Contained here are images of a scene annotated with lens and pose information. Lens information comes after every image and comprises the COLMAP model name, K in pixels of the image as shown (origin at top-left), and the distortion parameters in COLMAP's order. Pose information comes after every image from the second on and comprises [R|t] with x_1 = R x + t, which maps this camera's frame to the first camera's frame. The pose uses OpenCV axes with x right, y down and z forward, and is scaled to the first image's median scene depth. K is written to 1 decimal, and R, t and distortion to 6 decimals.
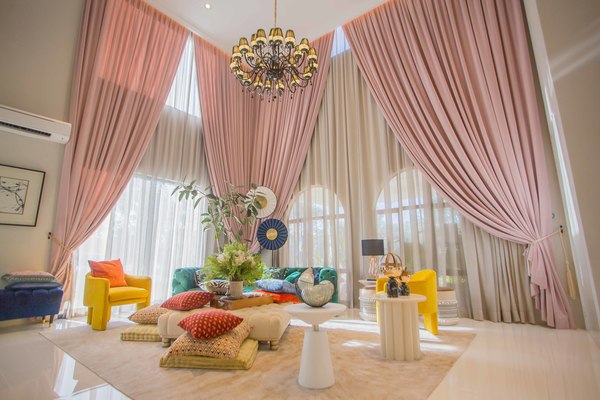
lens RADIAL K [[291.7, 0, 303.3], [0, 291.7, 195.5], [0, 0, 1]] dist [-0.082103, 0.029881]
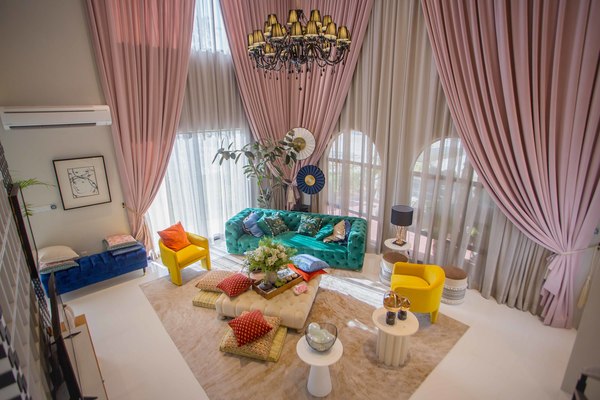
lens RADIAL K [[291.7, 0, 303.3], [0, 291.7, 195.5], [0, 0, 1]] dist [-0.082103, 0.029881]
pose [[0.983080, 0.055156, -0.174674, 0.061469], [0.032979, 0.884713, 0.464968, -0.339645], [0.180183, -0.462861, 0.867925, 0.058619]]
